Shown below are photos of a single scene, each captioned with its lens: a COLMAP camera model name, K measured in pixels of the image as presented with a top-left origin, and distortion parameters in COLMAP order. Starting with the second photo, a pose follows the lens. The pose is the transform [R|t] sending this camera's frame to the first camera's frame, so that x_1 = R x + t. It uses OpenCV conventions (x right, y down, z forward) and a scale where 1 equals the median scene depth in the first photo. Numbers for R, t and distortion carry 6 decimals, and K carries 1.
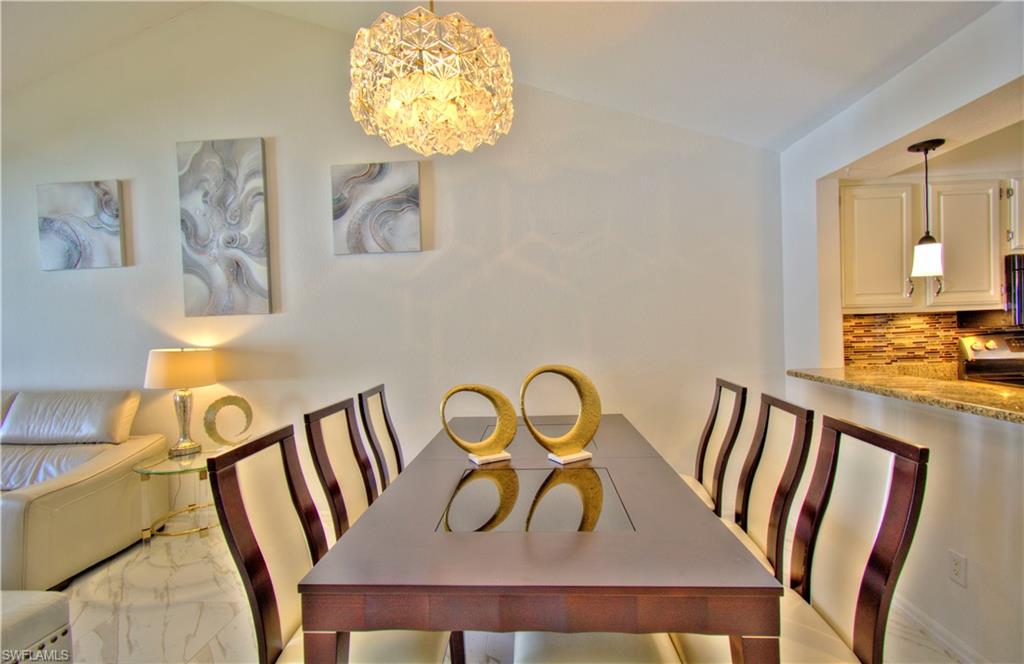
lens RADIAL K [[439.6, 0, 508.2], [0, 439.6, 330.6], [0, 0, 1]] dist [-0.000832, 0.002954]
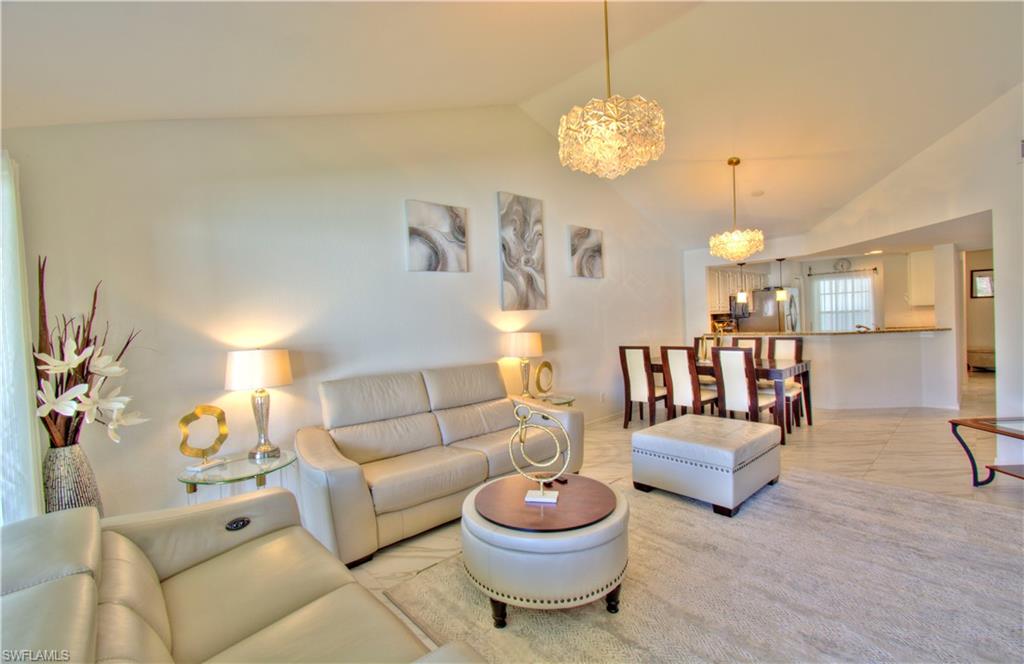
lens RADIAL K [[439.6, 0, 513.0], [0, 439.6, 328.2], [0, 0, 1]] dist [-0.000832, 0.002954]
pose [[0.688429, -0.007278, 0.725267, -1.850275], [0.027261, 0.999503, -0.015847, 0.054917], [-0.724791, 0.030681, 0.688285, -0.028492]]
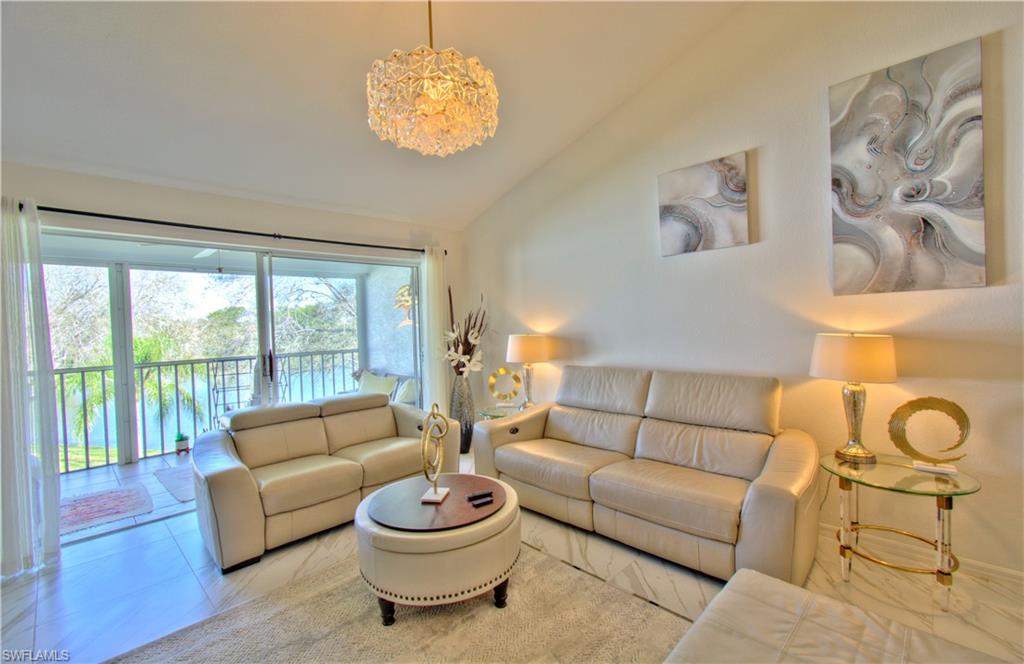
lens RADIAL K [[439.6, 0, 511.6], [0, 439.6, 330.3], [0, 0, 1]] dist [-0.000832, 0.002954]
pose [[0.762027, 0.020163, -0.647231, -0.685215], [-0.003145, 0.999619, 0.027437, 0.014455], [0.647537, -0.018872, 0.761800, -0.039175]]
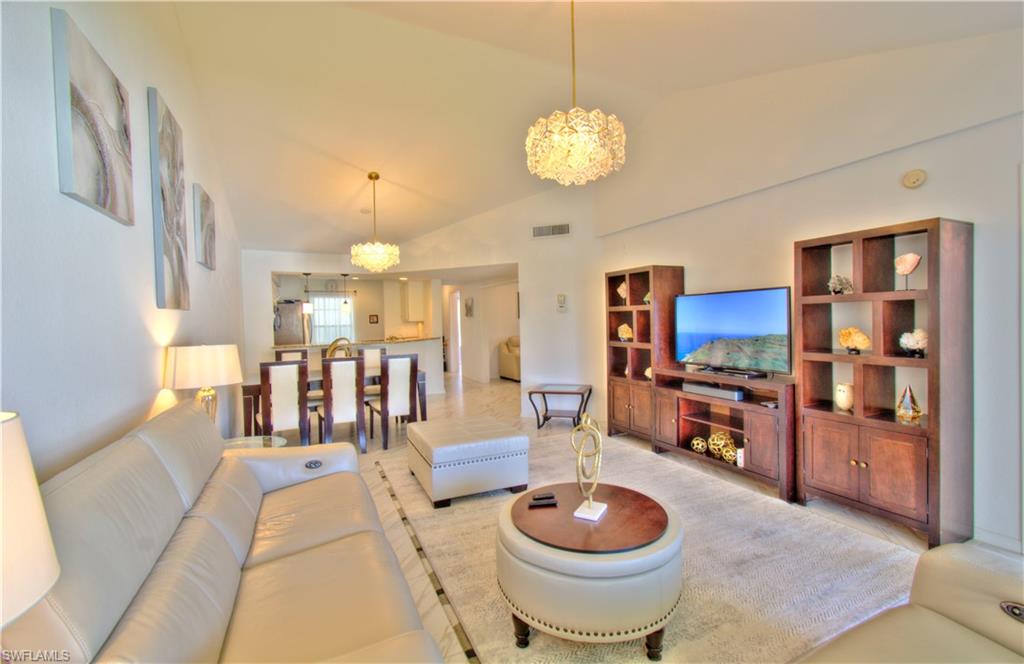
lens RADIAL K [[439.6, 0, 513.5], [0, 439.6, 329.2], [0, 0, 1]] dist [-0.000832, 0.002954]
pose [[-0.487394, 0.021472, 0.872918, -1.822470], [0.048074, 0.998841, 0.002272, 0.041366], [-0.871858, 0.043072, -0.487862, 0.870034]]
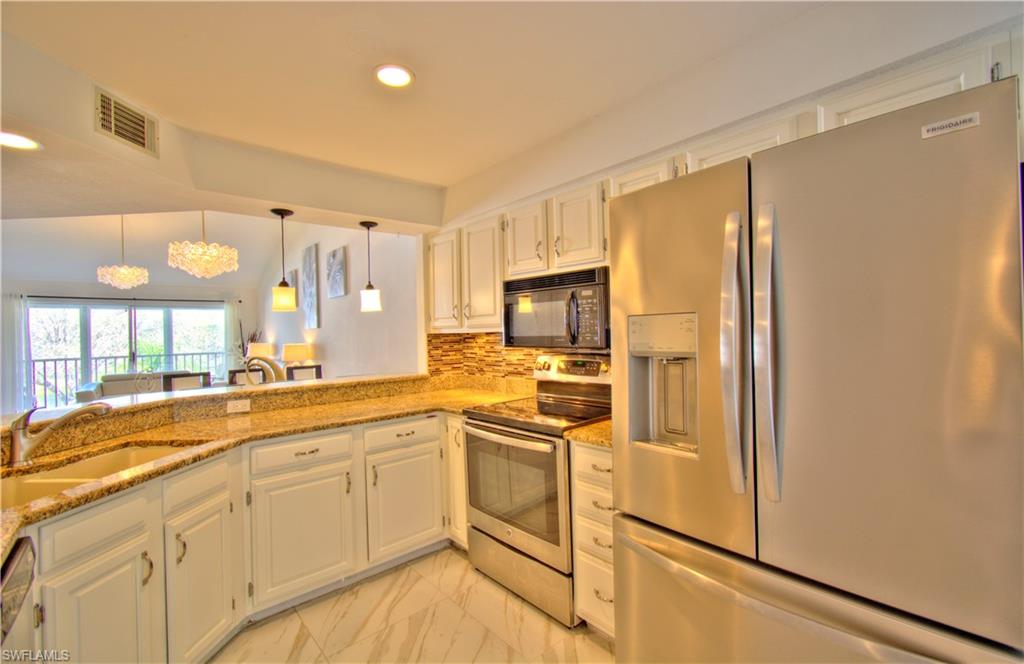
lens RADIAL K [[439.6, 0, 514.6], [0, 439.6, 330.9], [0, 0, 1]] dist [-0.000832, 0.002954]
pose [[0.705087, 0.011399, -0.709029, 1.601870], [-0.002722, 0.999907, 0.013369, -0.055406], [0.709115, -0.007496, 0.705053, 0.211908]]
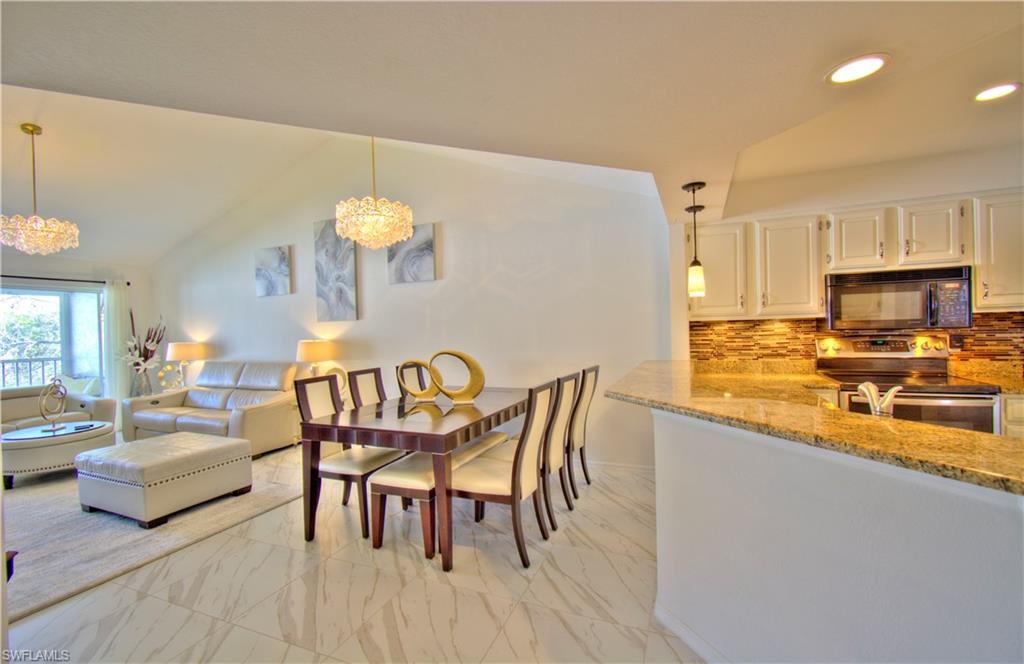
lens RADIAL K [[439.6, 0, 509.4], [0, 439.6, 328.7], [0, 0, 1]] dist [-0.000832, 0.002954]
pose [[0.943312, 0.005608, -0.331859, 0.585271], [-0.006109, 0.999981, -0.000465, -0.008006], [0.331850, 0.002466, 0.943329, -0.406589]]
